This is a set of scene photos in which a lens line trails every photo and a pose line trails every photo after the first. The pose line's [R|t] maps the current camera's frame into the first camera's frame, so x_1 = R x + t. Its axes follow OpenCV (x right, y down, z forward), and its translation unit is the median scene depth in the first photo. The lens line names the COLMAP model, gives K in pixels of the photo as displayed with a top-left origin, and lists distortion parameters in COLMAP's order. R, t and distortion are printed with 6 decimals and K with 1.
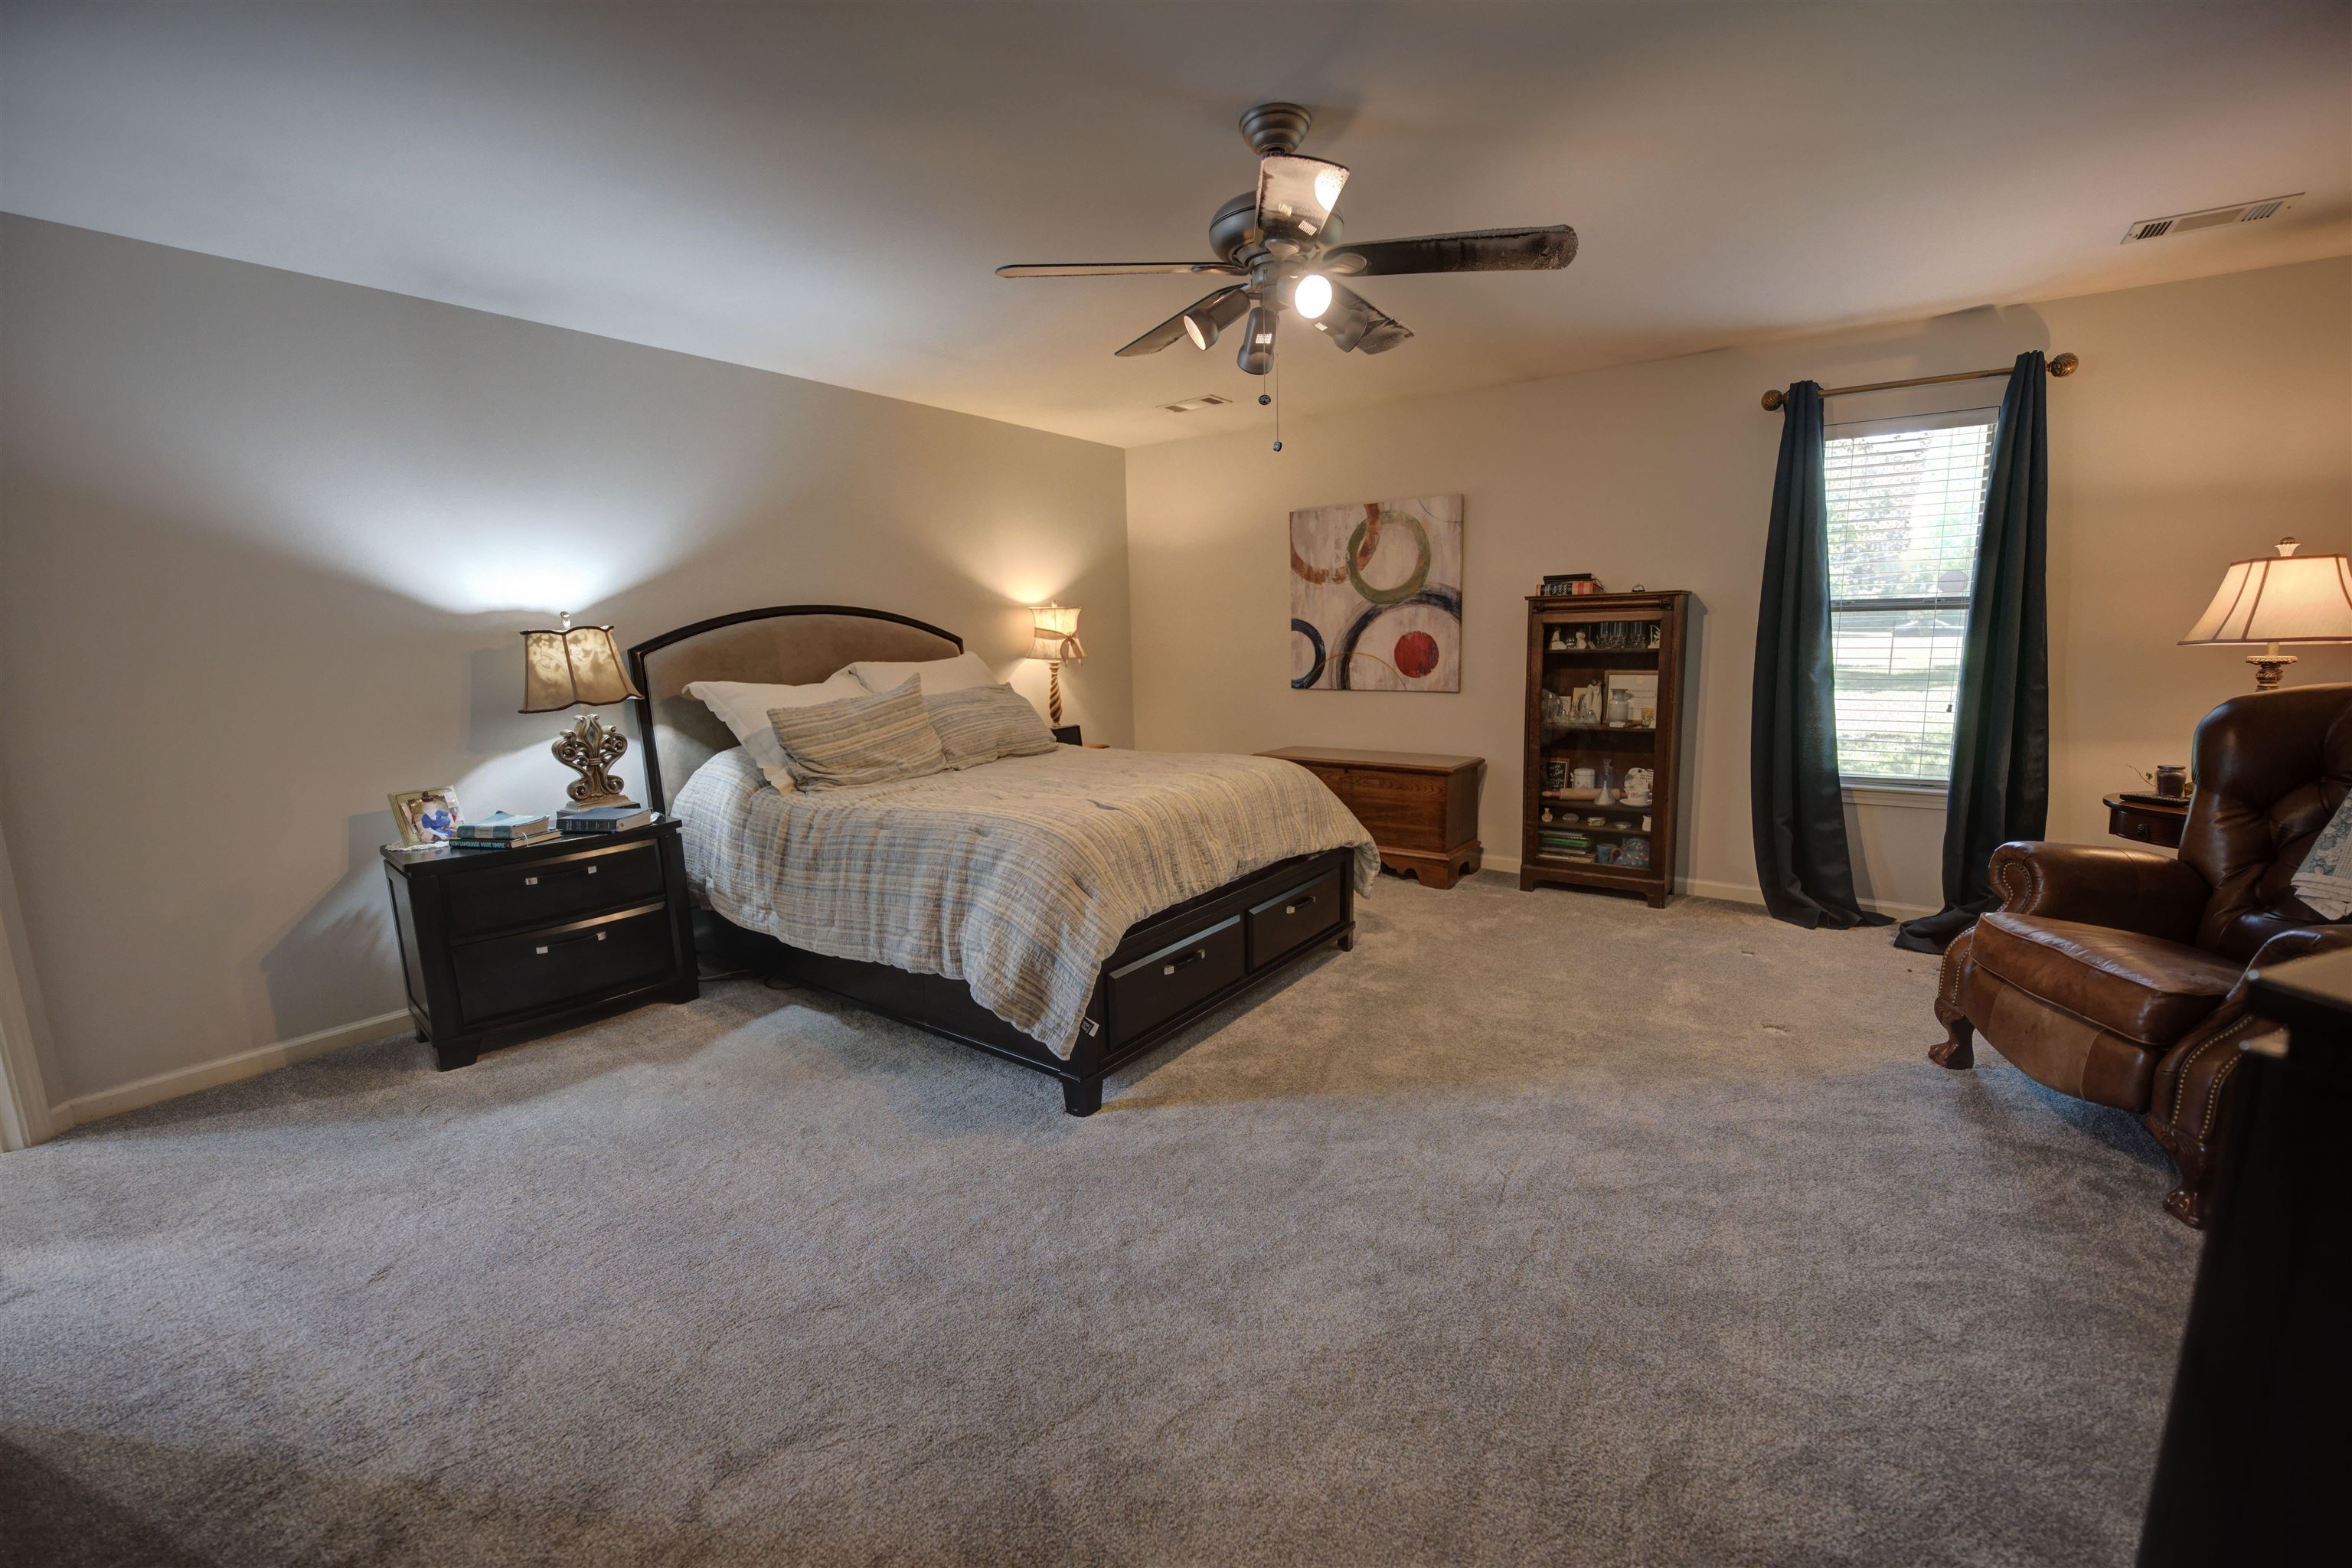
lens RADIAL K [[943.1, 0, 1173.9], [0, 943.1, 784.9], [0, 0, 1]] dist [-0.023233, 0.001427]
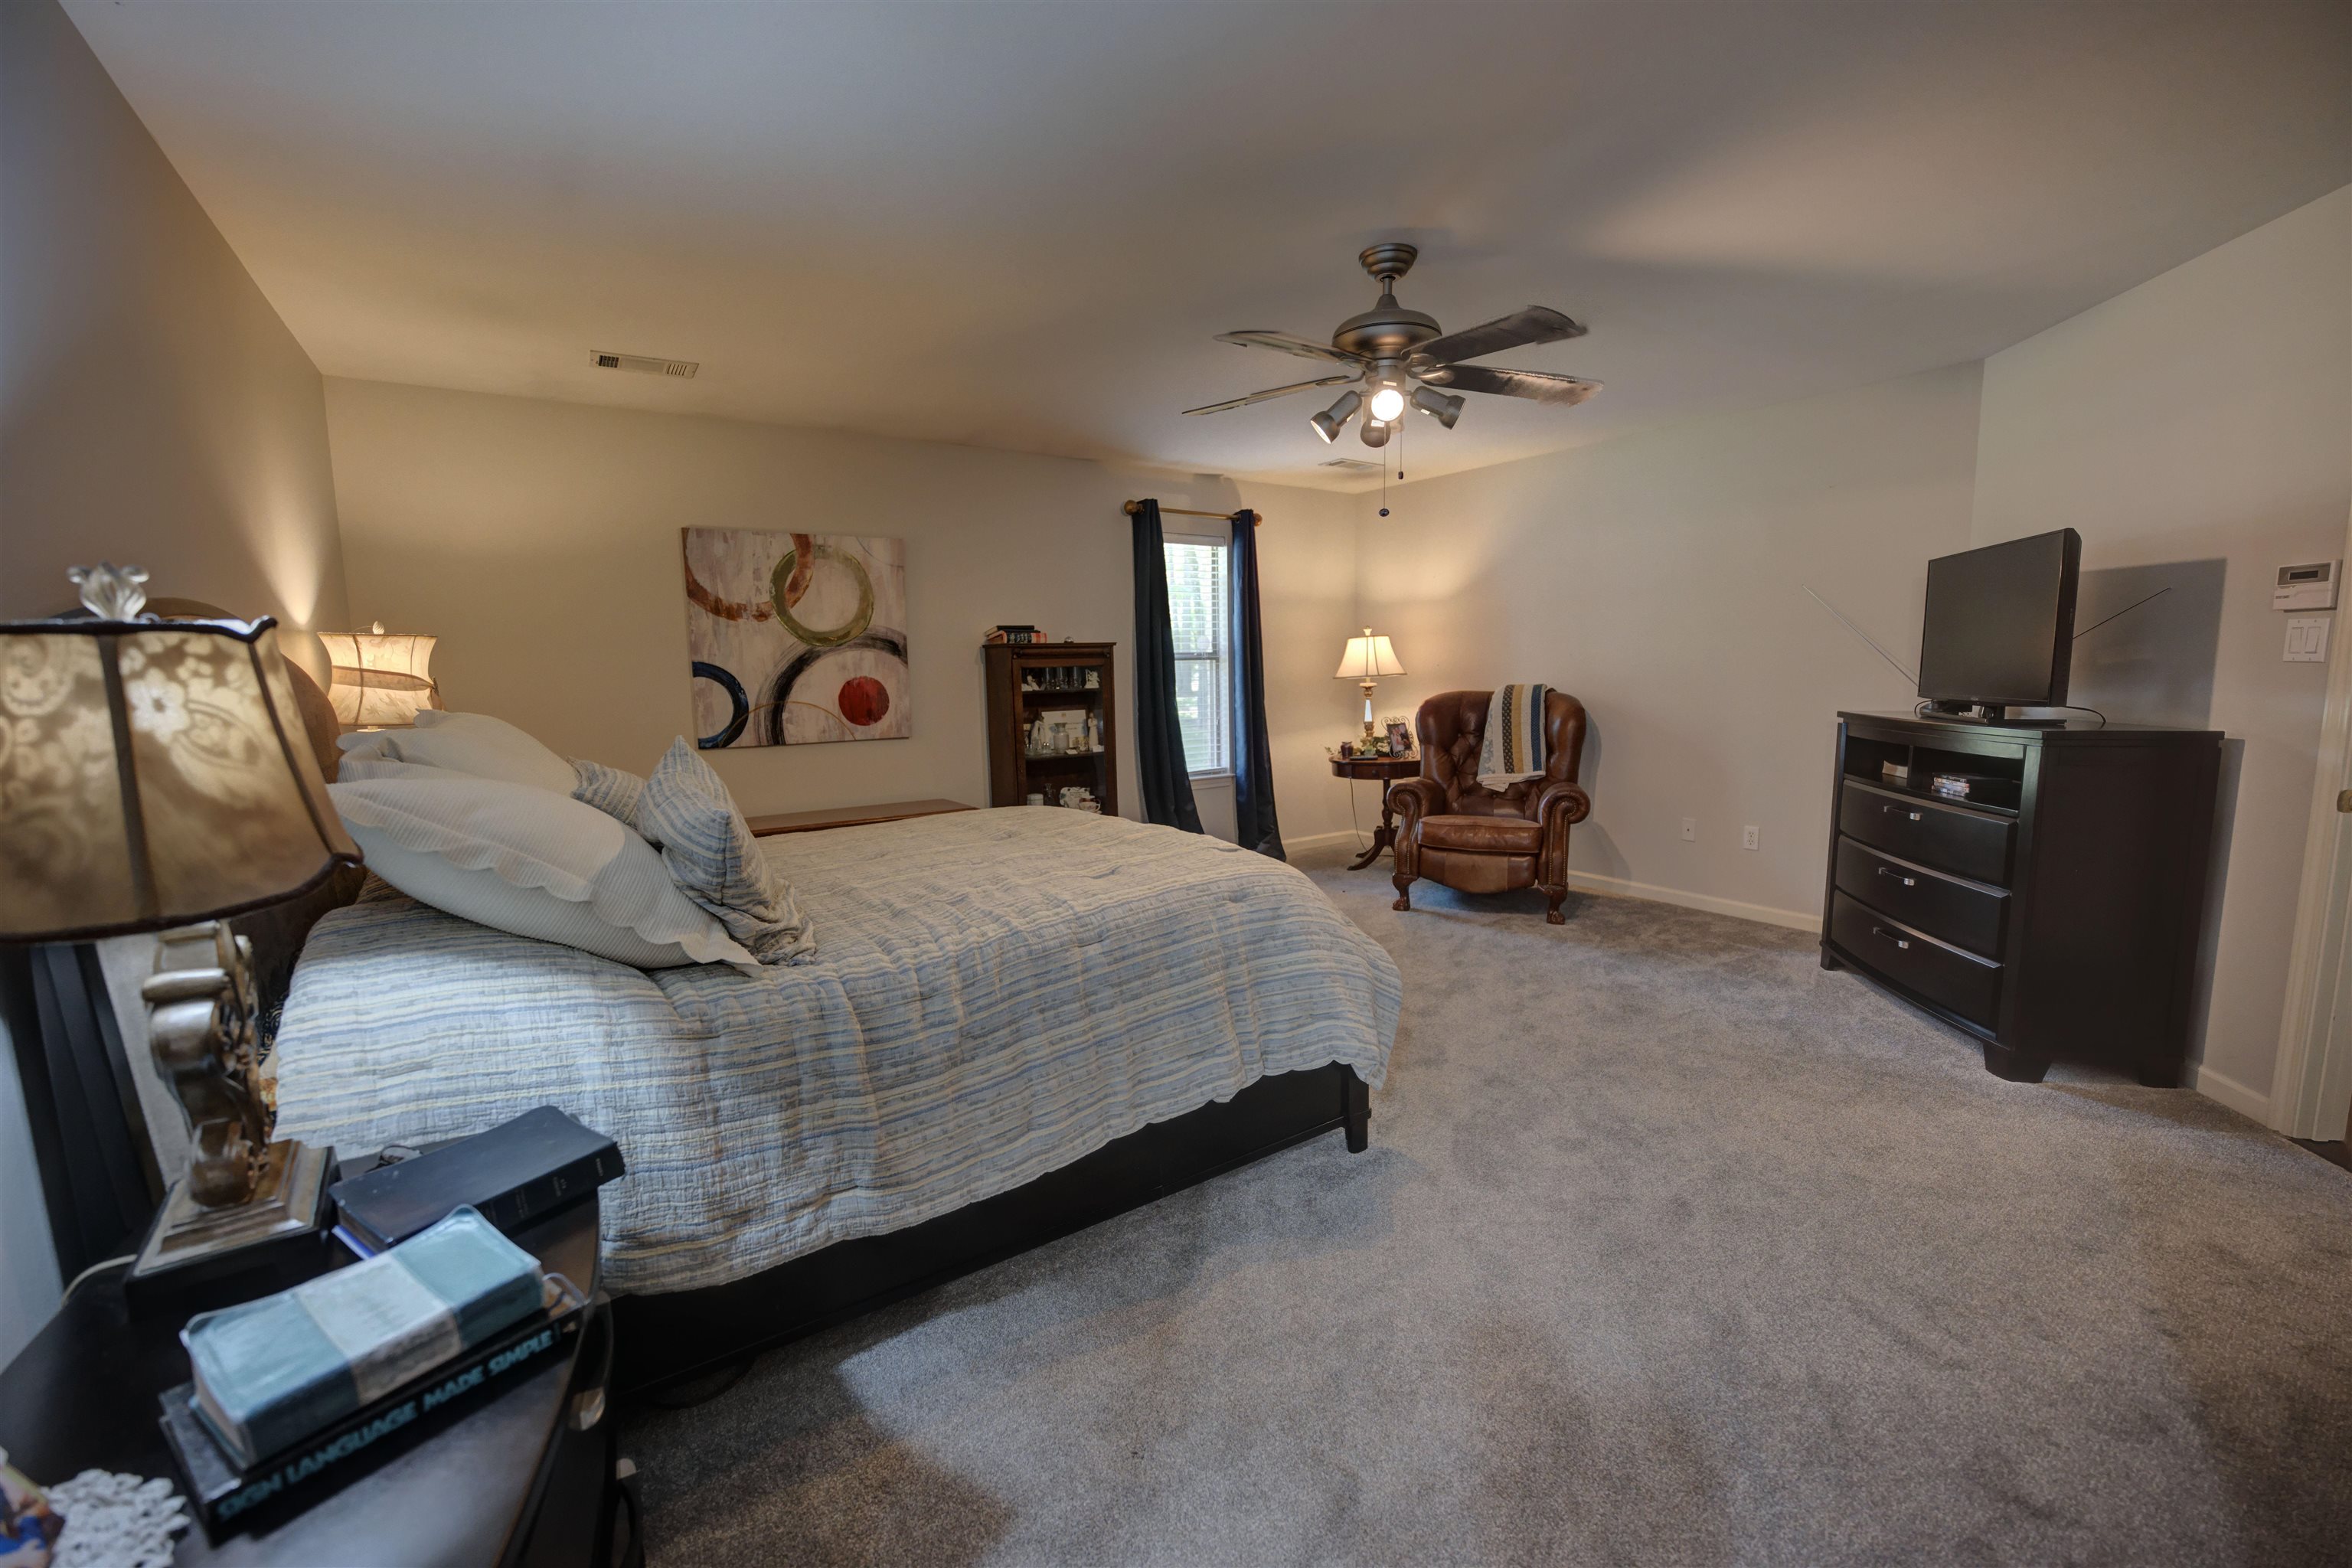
lens RADIAL K [[943.1, 0, 1173.9], [0, 943.1, 784.9], [0, 0, 1]] dist [-0.023233, 0.001427]
pose [[0.331849, -0.102128, 0.937788, -0.797894], [0.162483, 0.985453, 0.049822, -0.079061], [-0.929234, 0.135841, 0.343616, 0.604014]]
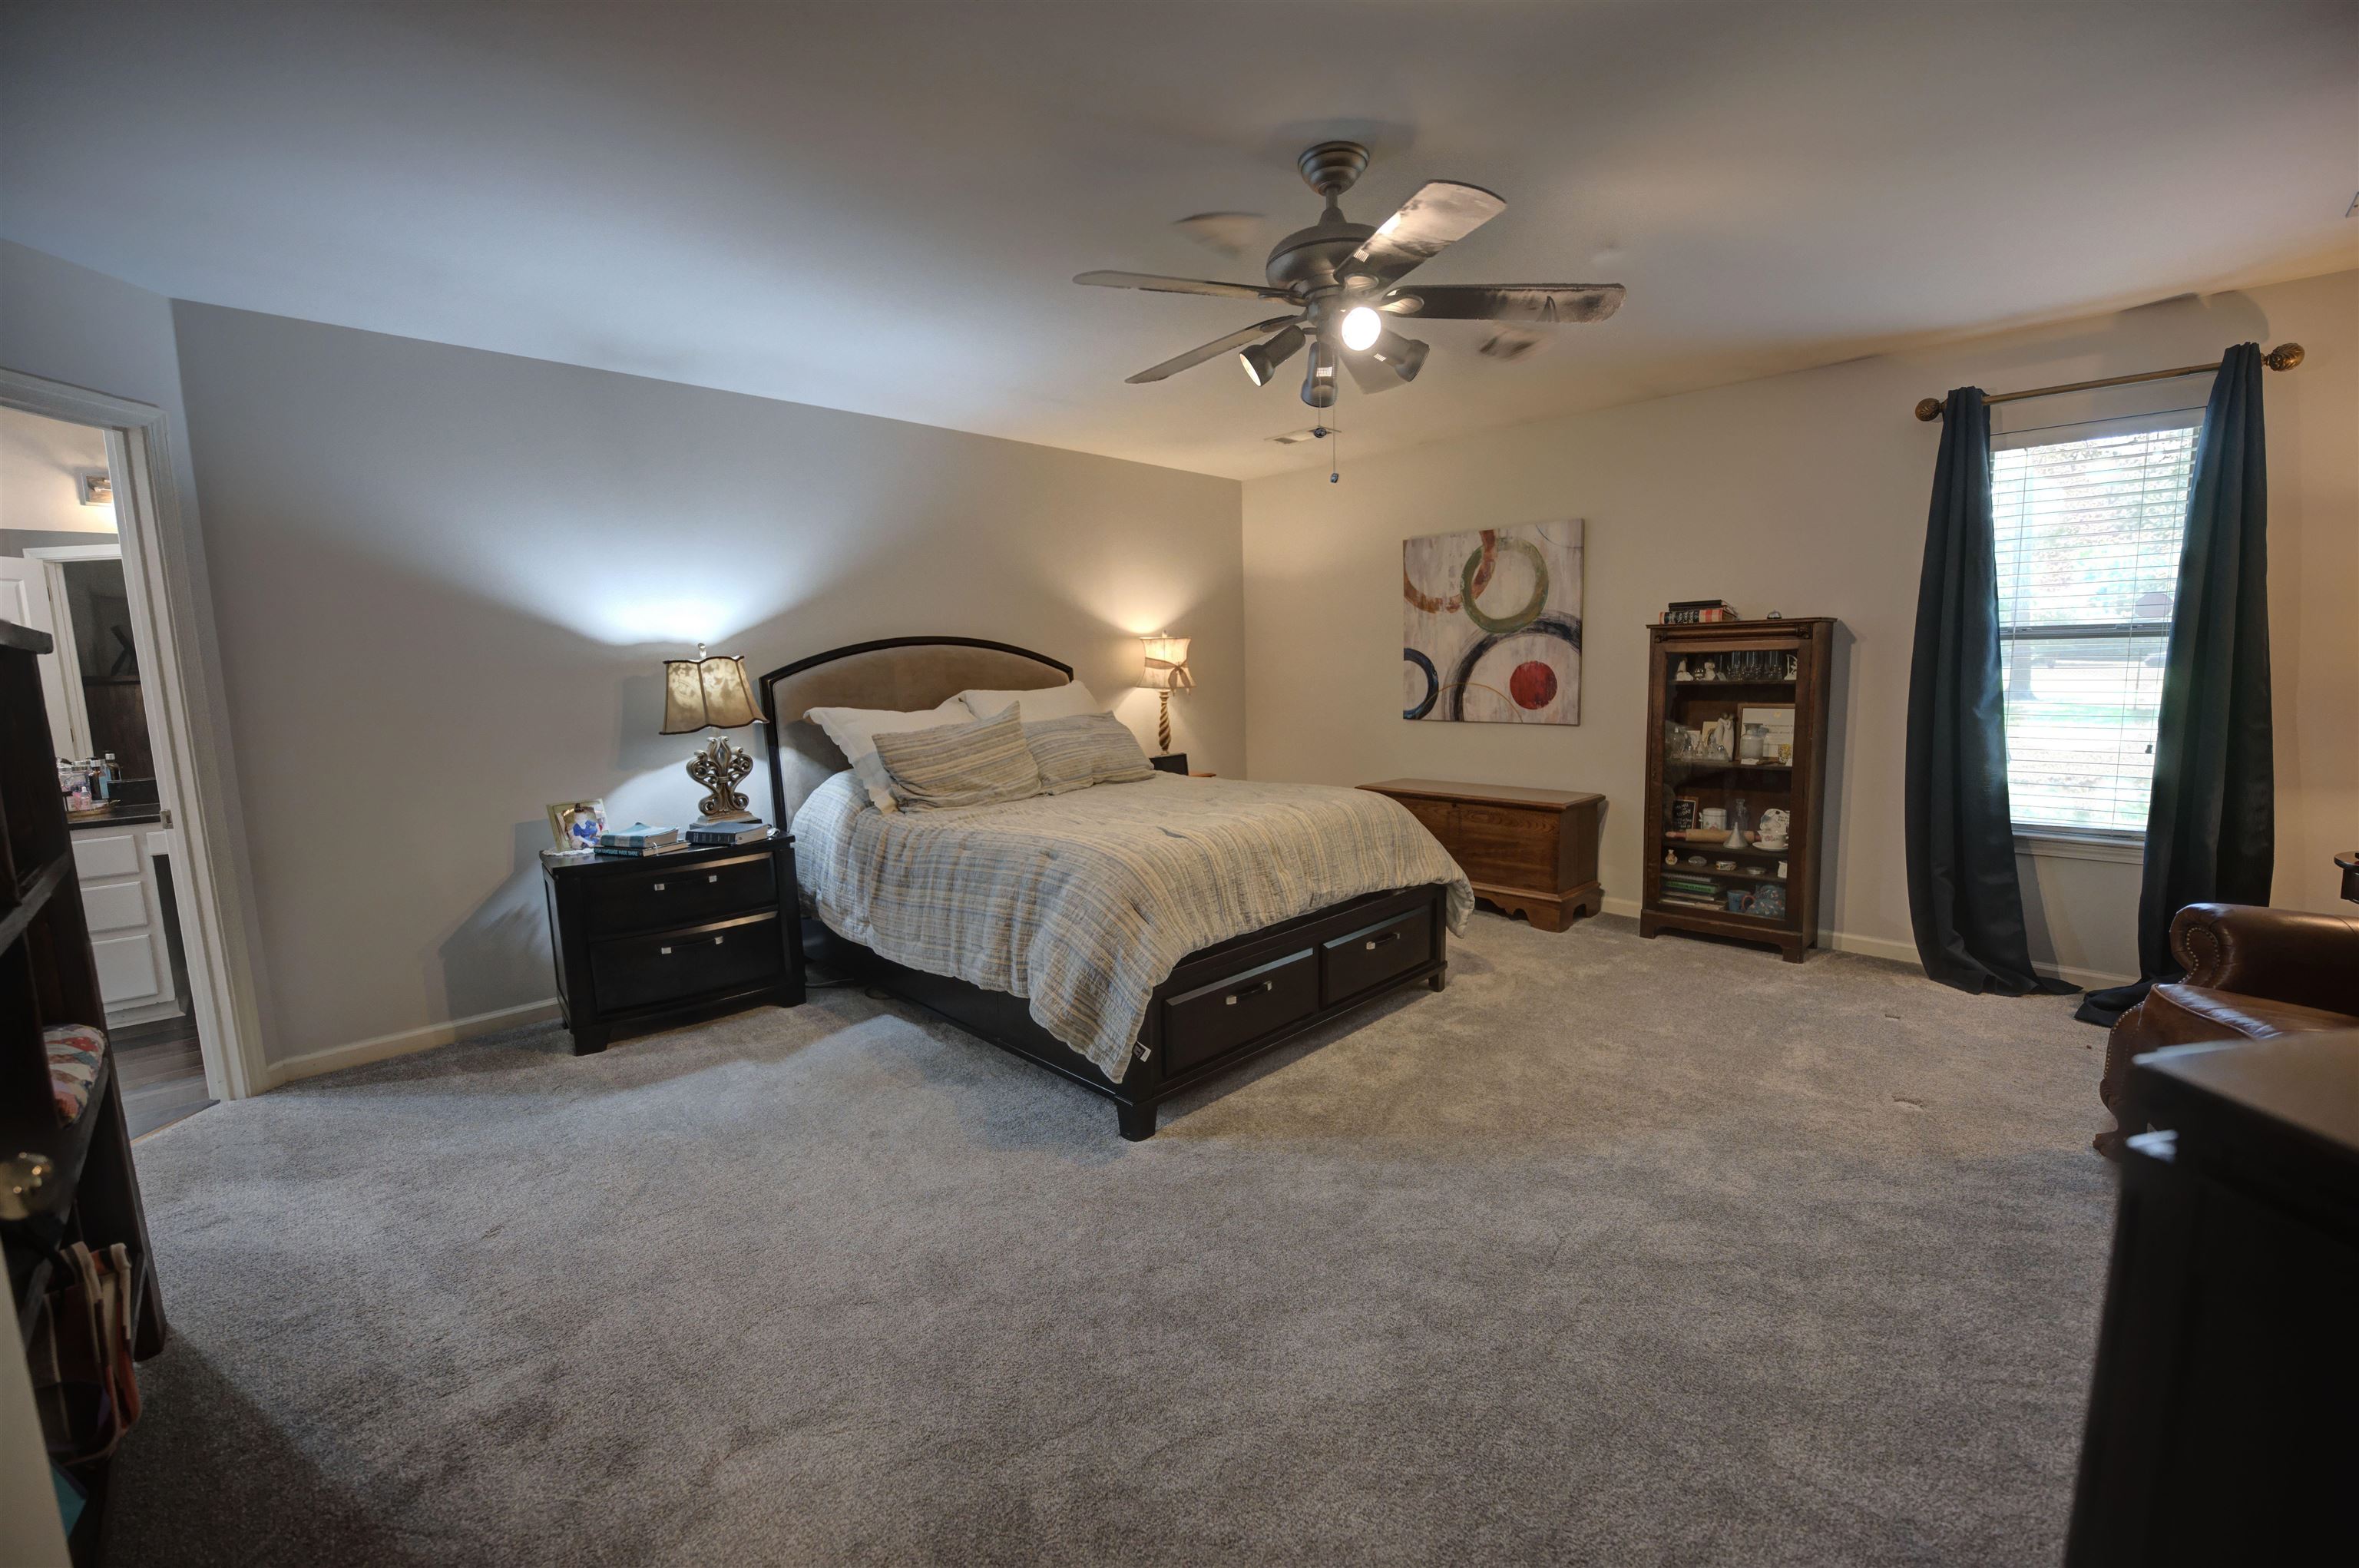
lens RADIAL K [[947.4, 0, 1172.3], [0, 947.4, 783.2], [0, 0, 1]] dist [-0.022746, 0.001051]
pose [[0.987428, 0.020076, -0.156792, 0.071454], [-0.025094, 0.999232, -0.030088, -0.000955], [0.156067, 0.033644, 0.987173, -0.004891]]
